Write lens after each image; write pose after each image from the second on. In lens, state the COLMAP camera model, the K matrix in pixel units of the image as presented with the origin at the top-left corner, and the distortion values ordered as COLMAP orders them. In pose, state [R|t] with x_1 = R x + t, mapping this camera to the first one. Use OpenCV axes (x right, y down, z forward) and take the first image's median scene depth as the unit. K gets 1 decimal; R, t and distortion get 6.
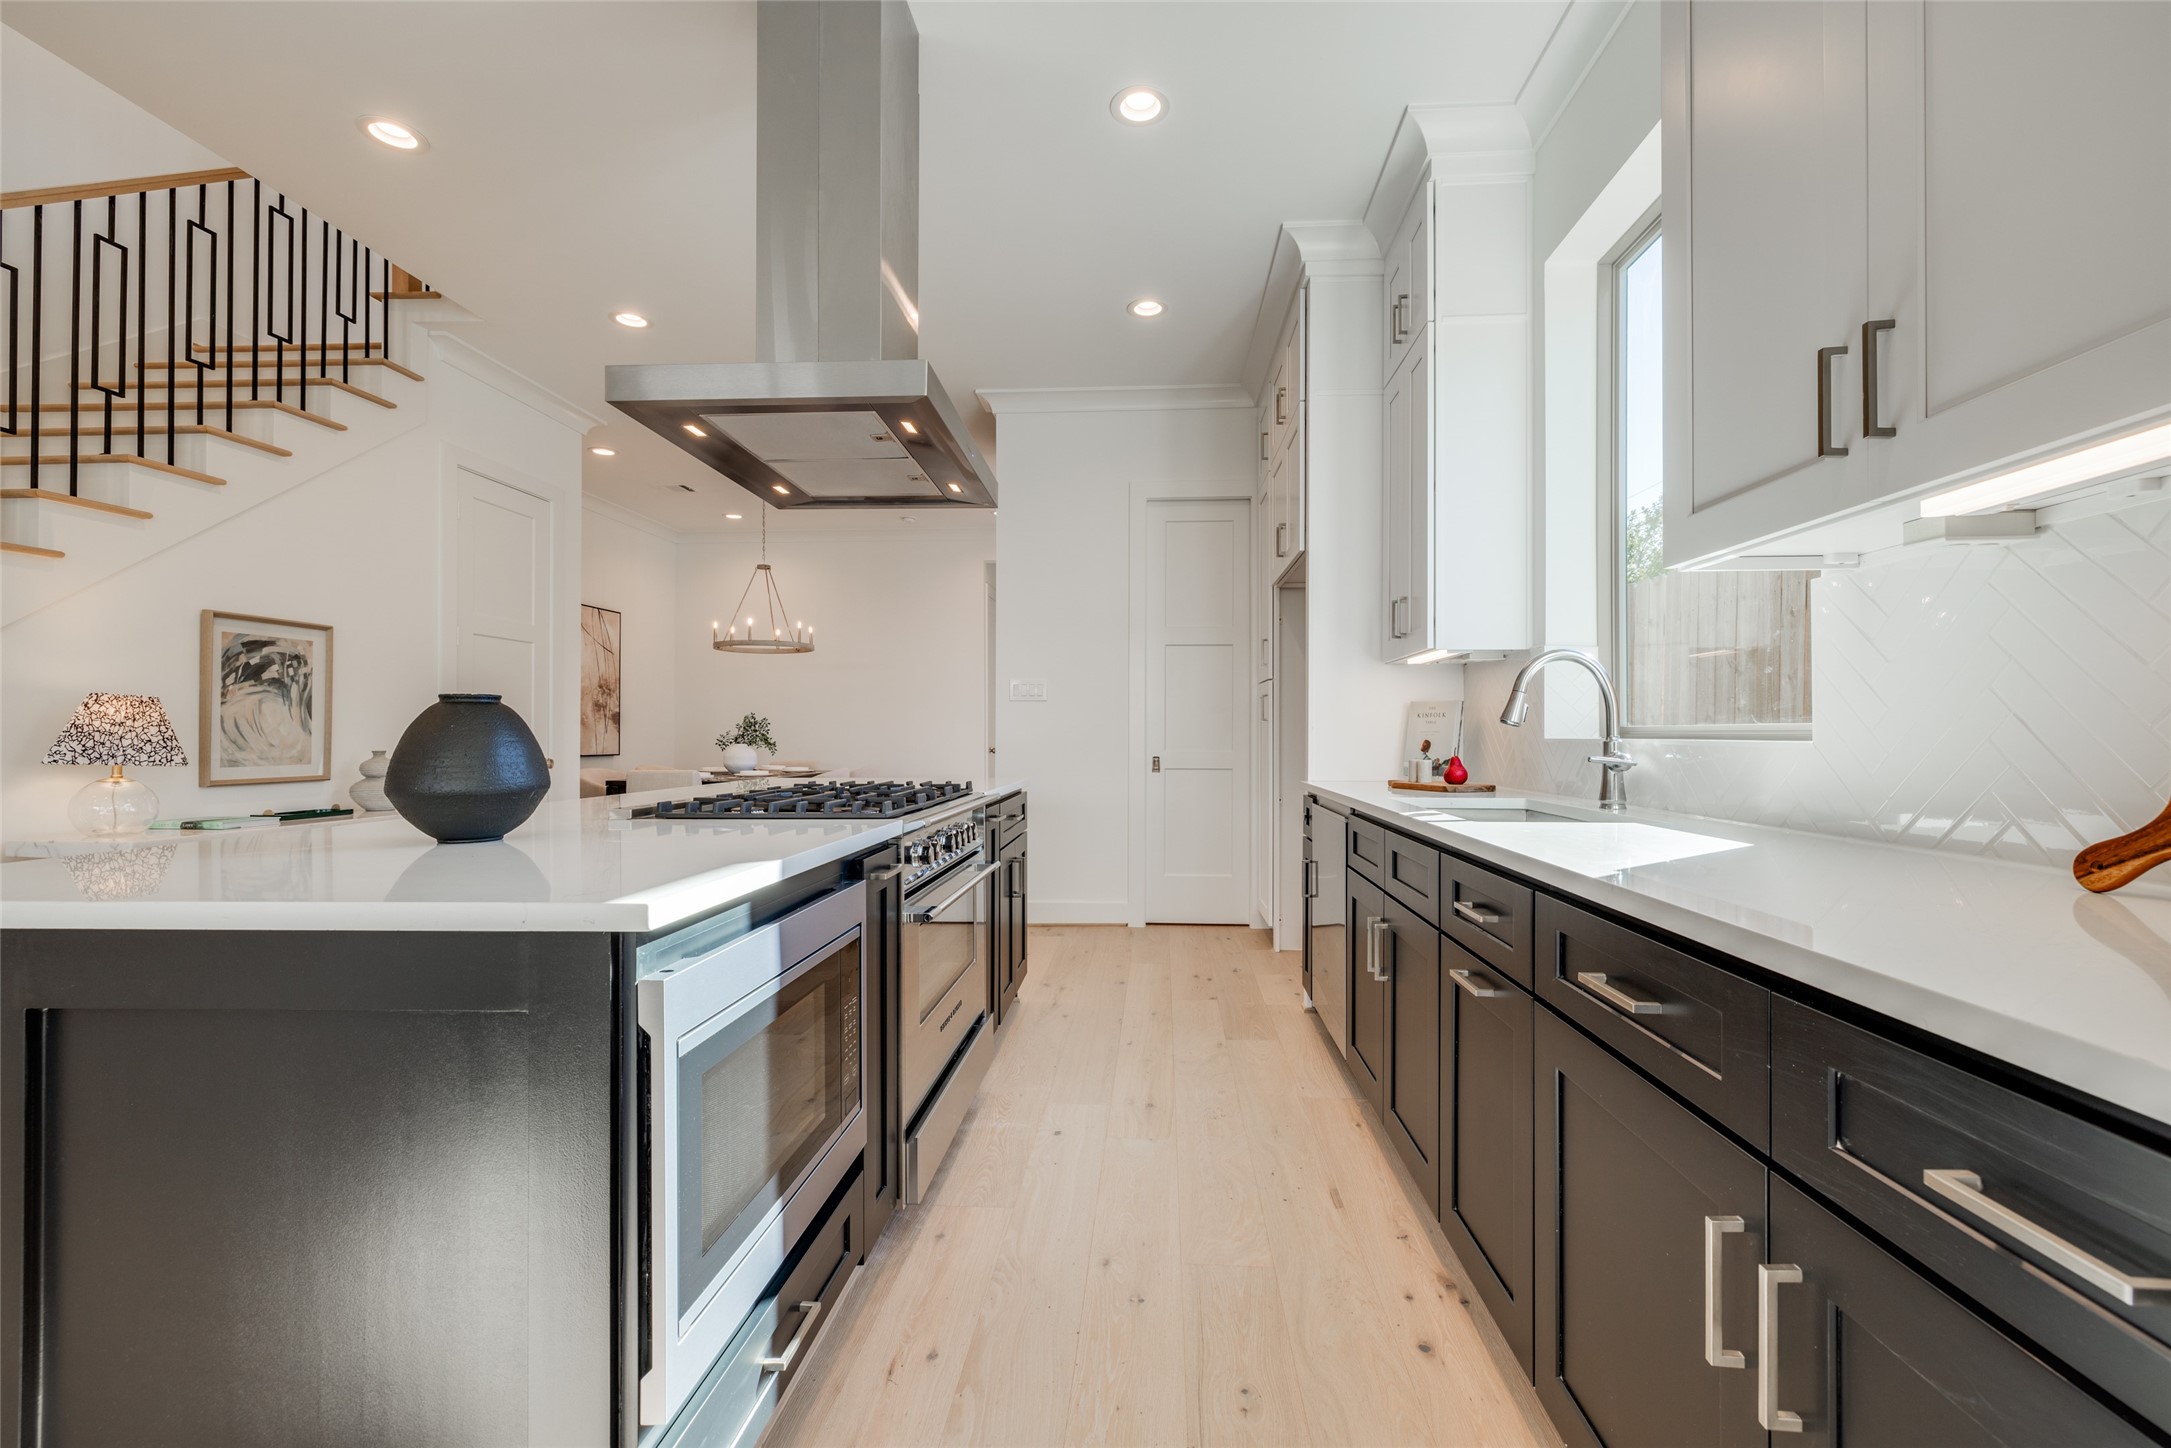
lens RADIAL K [[911.9, 0, 1099.0], [0, 911.9, 730.8], [0, 0, 1]] dist [0.000815, -0.001193]
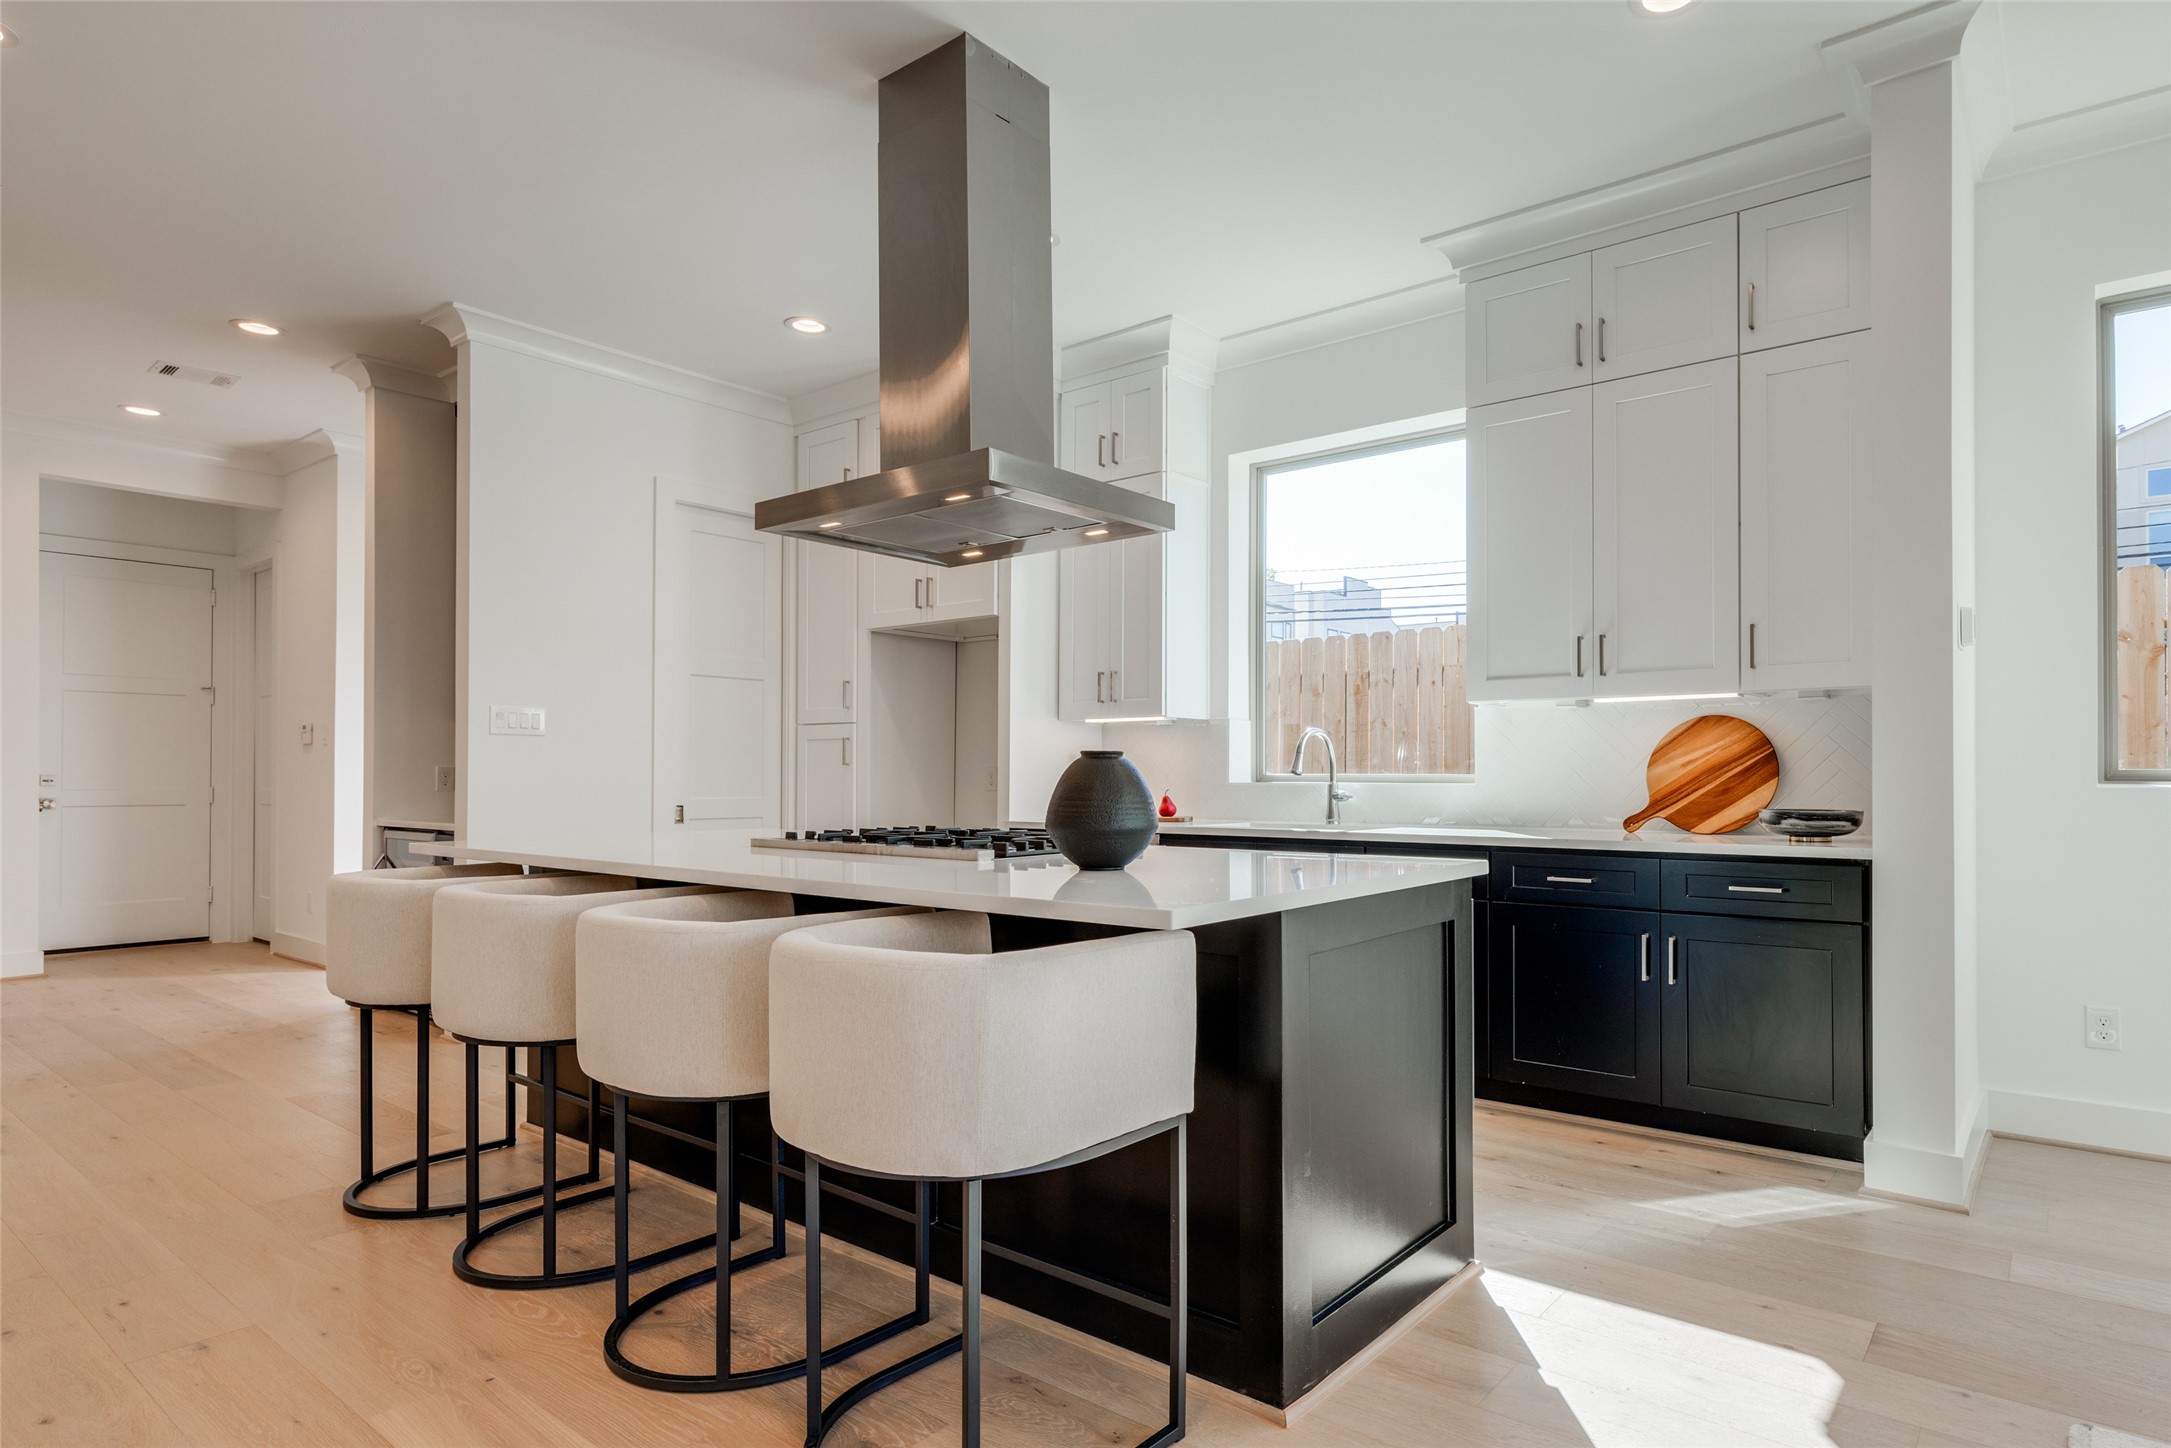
lens RADIAL K [[1171.7, 0, 1185.0], [0, 1171.7, 761.9], [0, 0, 1]] dist [0.002035, 0.004659]
pose [[0.550679, 0.009165, 0.834667, -1.061555], [-0.002702, 0.999954, -0.009197, -0.006683], [-0.834713, 0.002809, 0.550678, 0.030130]]
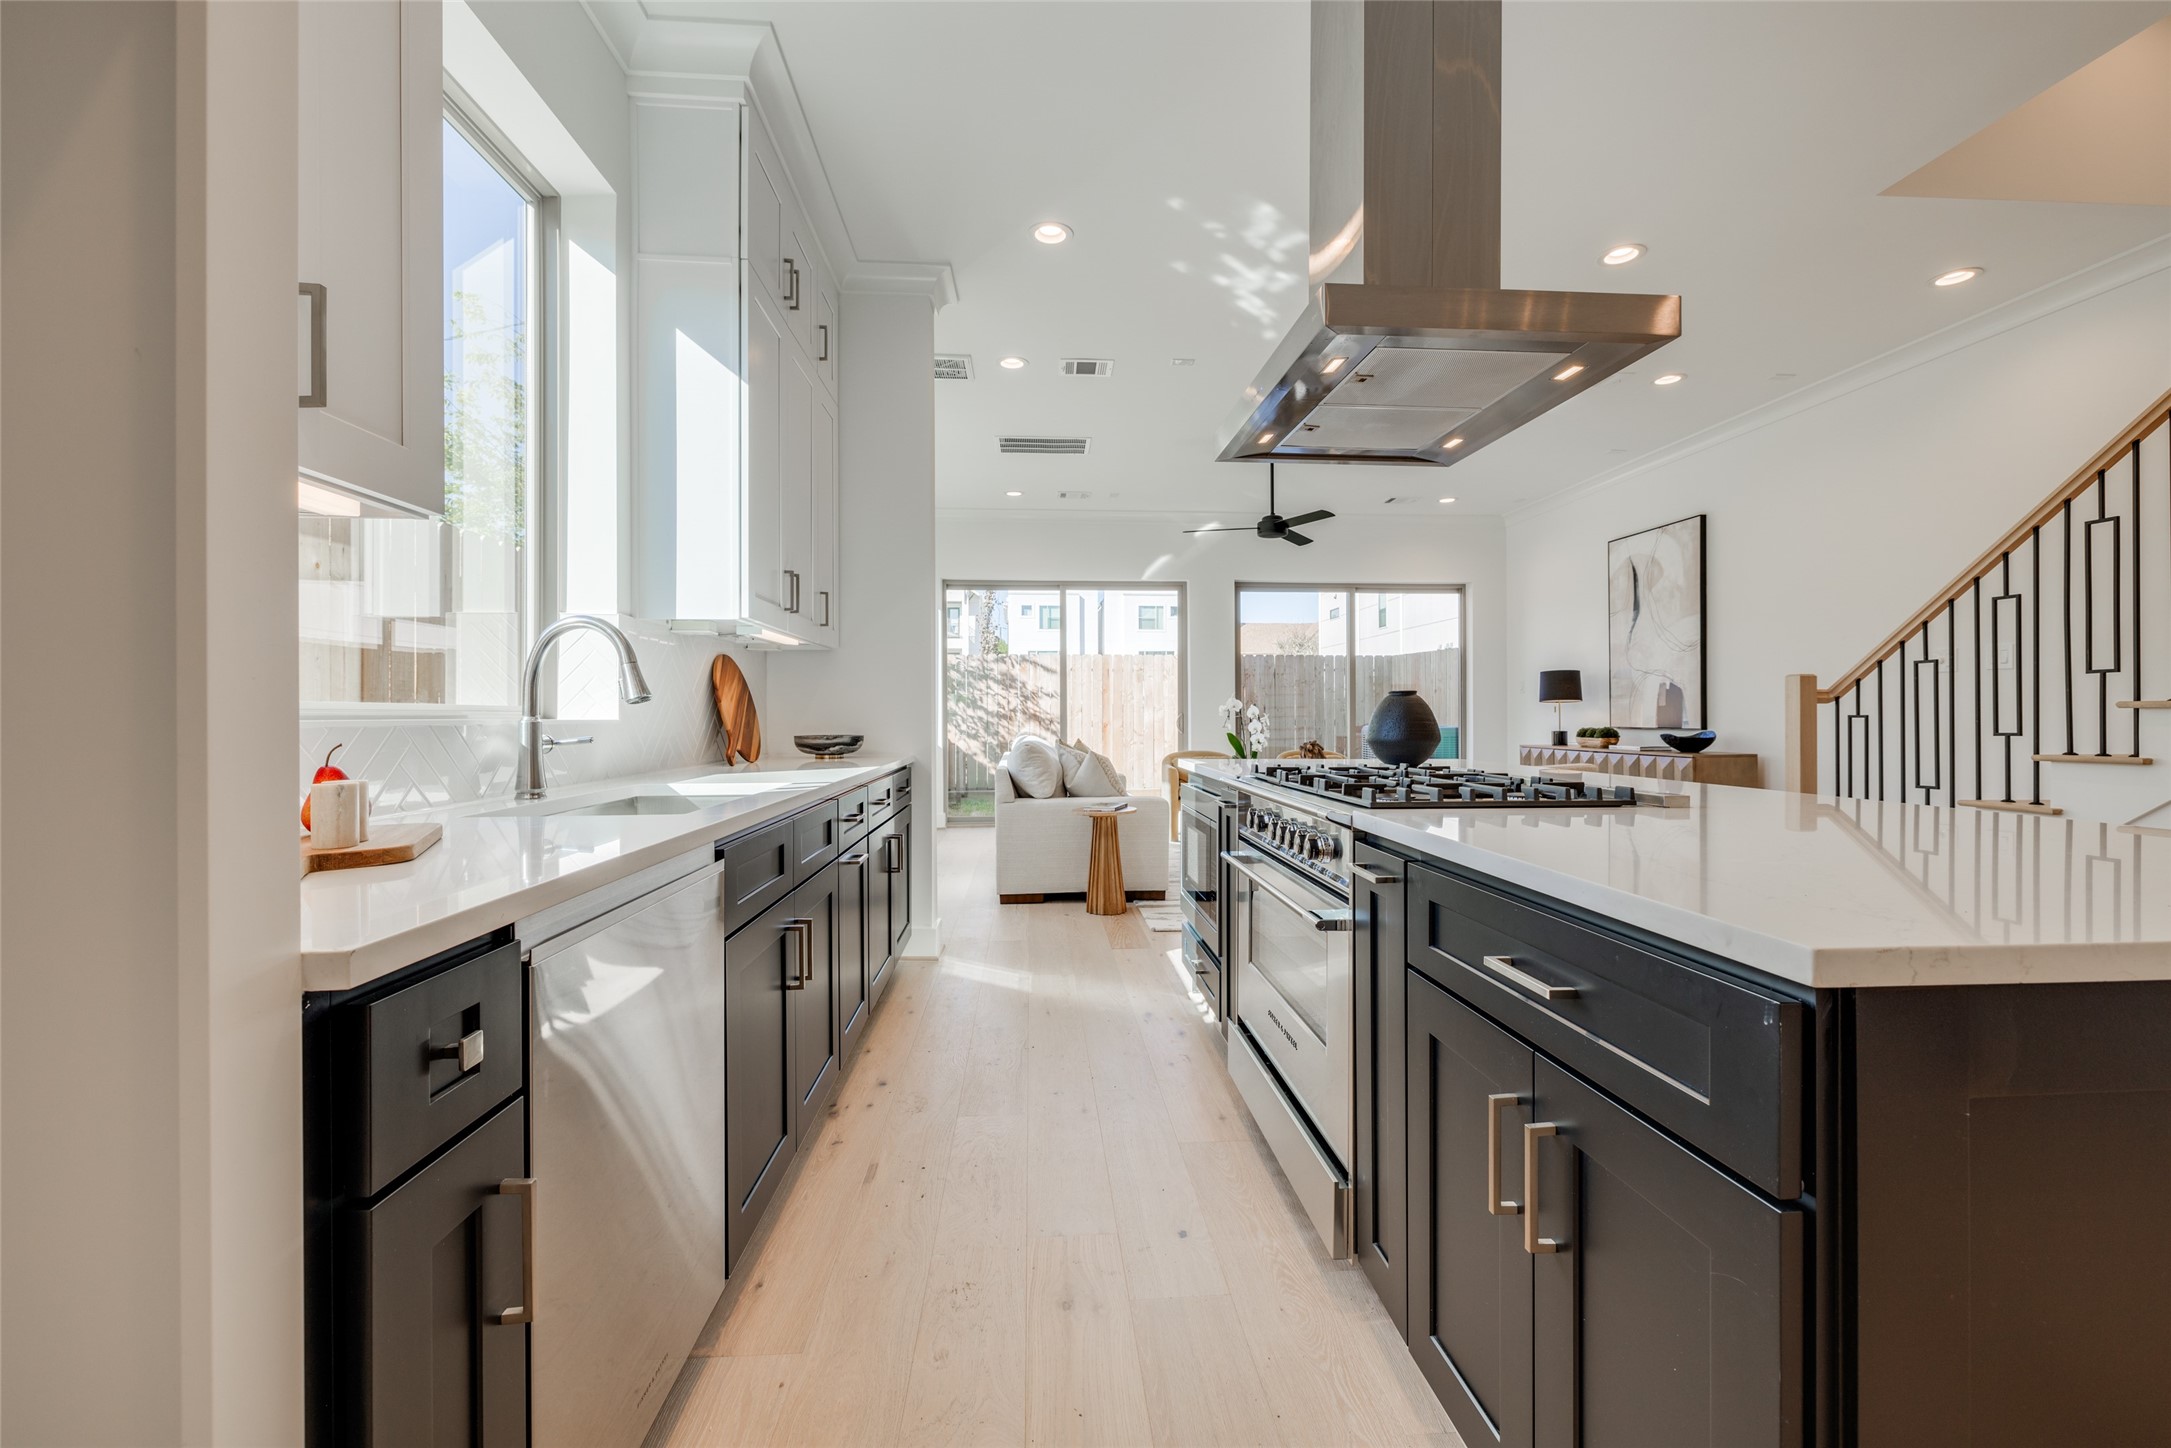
lens RADIAL K [[911.9, 0, 1108.0], [0, 911.9, 711.3], [0, 0, 1]] dist [0.000815, -0.001193]
pose [[-0.988628, 0.003717, -0.150338, 0.111000], [0.005077, 0.999950, -0.008668, 0.007942], [0.150298, -0.009333, -0.988597, 1.500356]]
